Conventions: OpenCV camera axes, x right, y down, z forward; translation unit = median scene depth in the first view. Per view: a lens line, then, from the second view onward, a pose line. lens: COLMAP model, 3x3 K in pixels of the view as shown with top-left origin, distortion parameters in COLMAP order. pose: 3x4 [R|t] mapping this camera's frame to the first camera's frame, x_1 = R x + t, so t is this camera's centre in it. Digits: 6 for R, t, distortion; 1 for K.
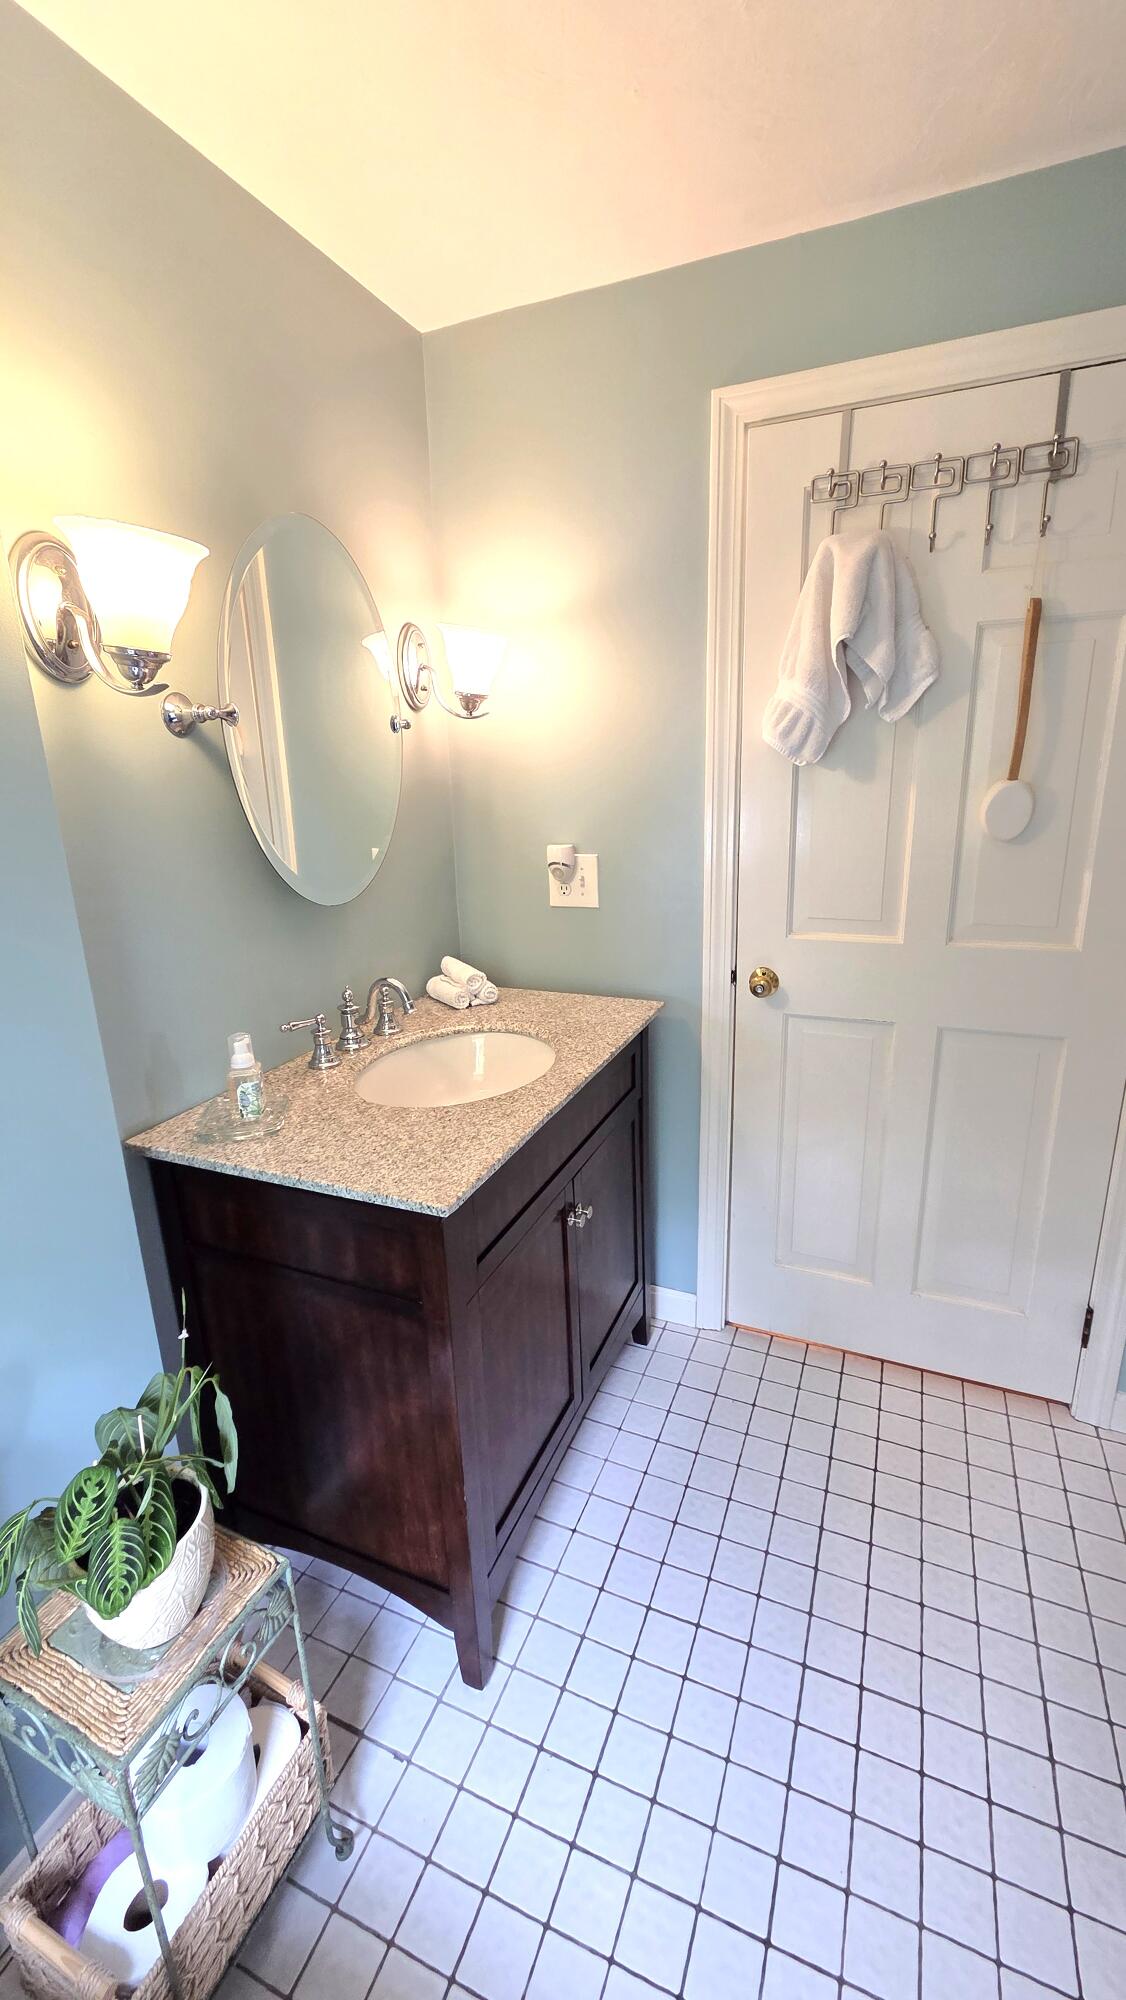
lens RADIAL K [[821.8, 0, 566.6], [0, 821.8, 996.6], [0, 0, 1]] dist [0.005818, -0.001508]
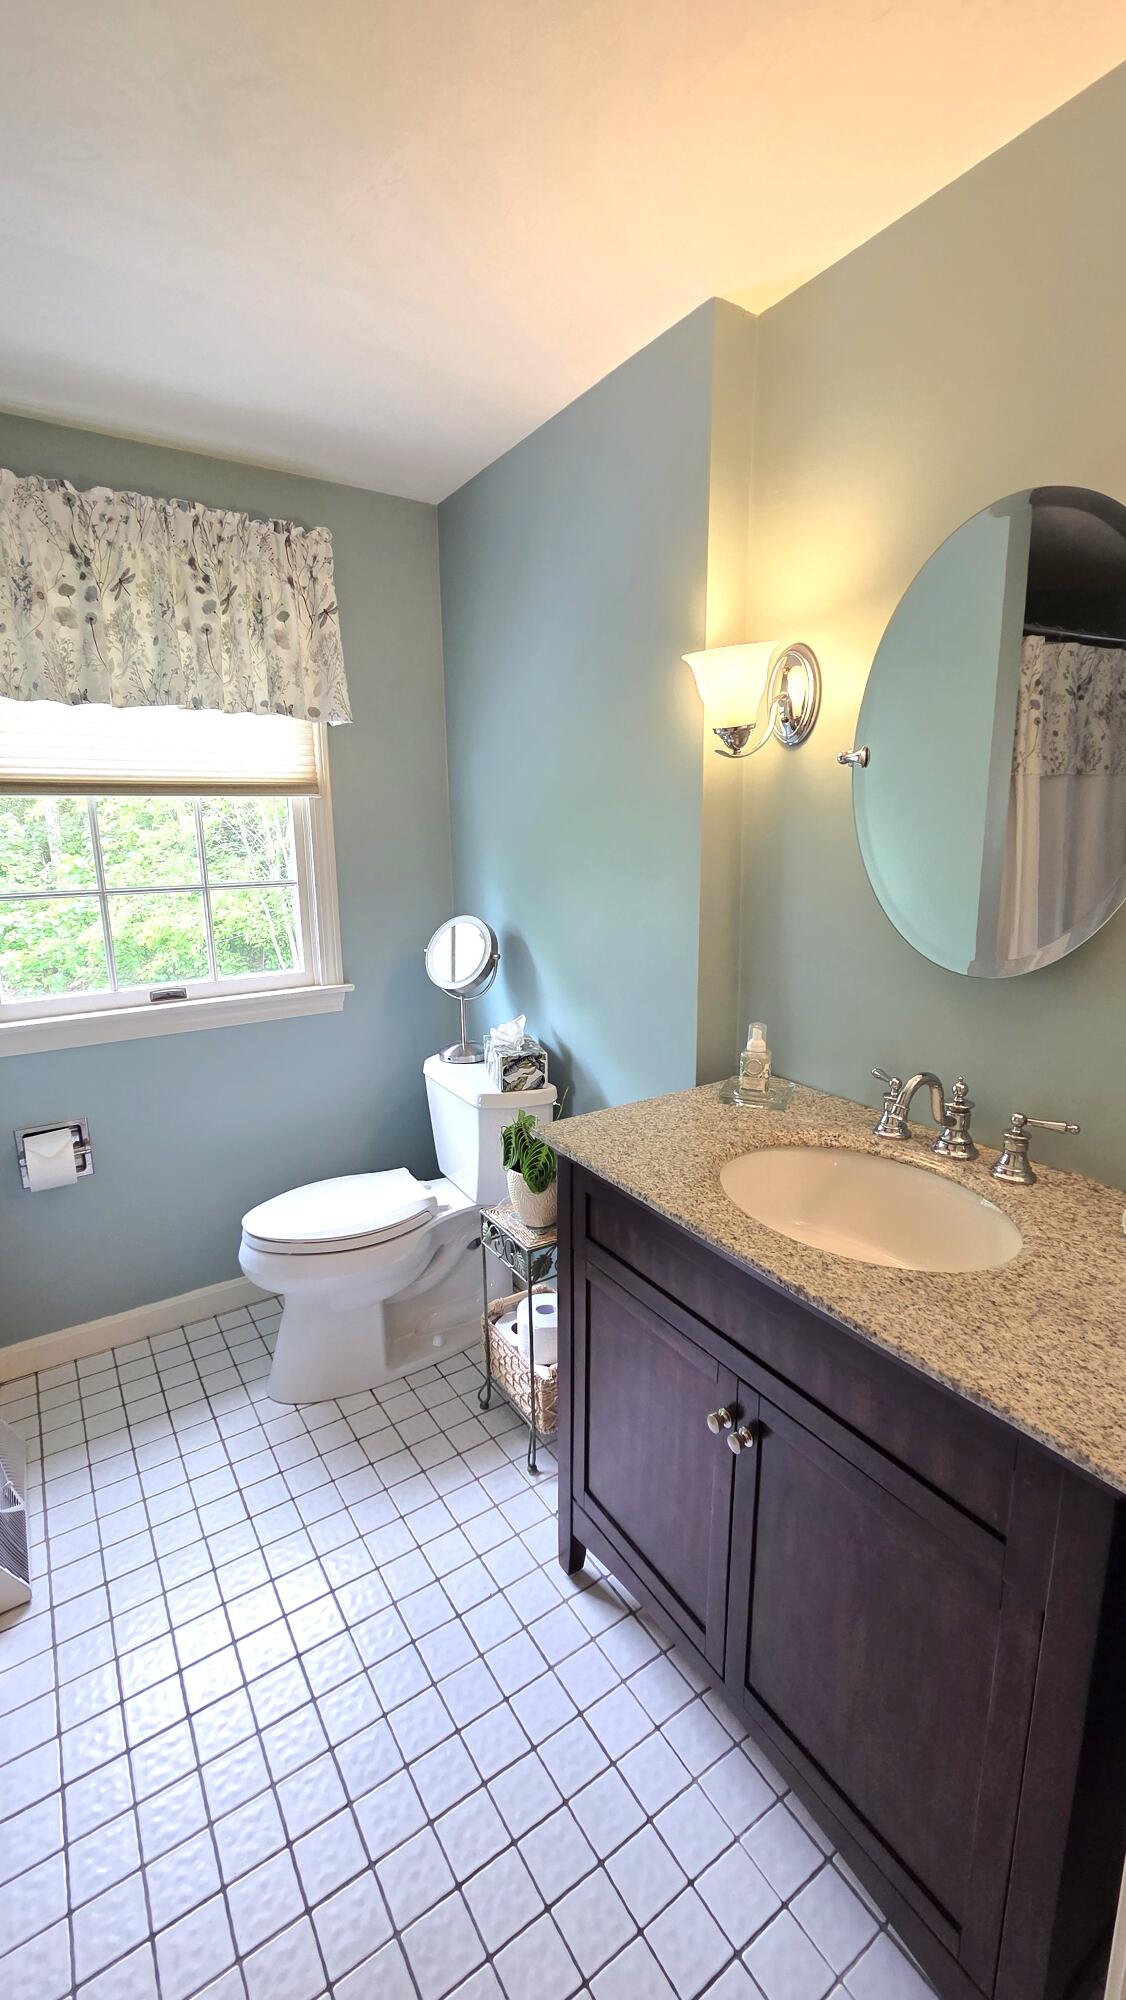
lens RADIAL K [[821.8, 0, 567.1], [0, 821.8, 995.1], [0, 0, 1]] dist [0.005818, -0.001508]
pose [[-0.553966, 0.202376, -0.807568, 0.749840], [-0.201785, 0.908445, 0.366074, -0.390795], [0.807716, 0.365747, -0.462411, 1.351471]]
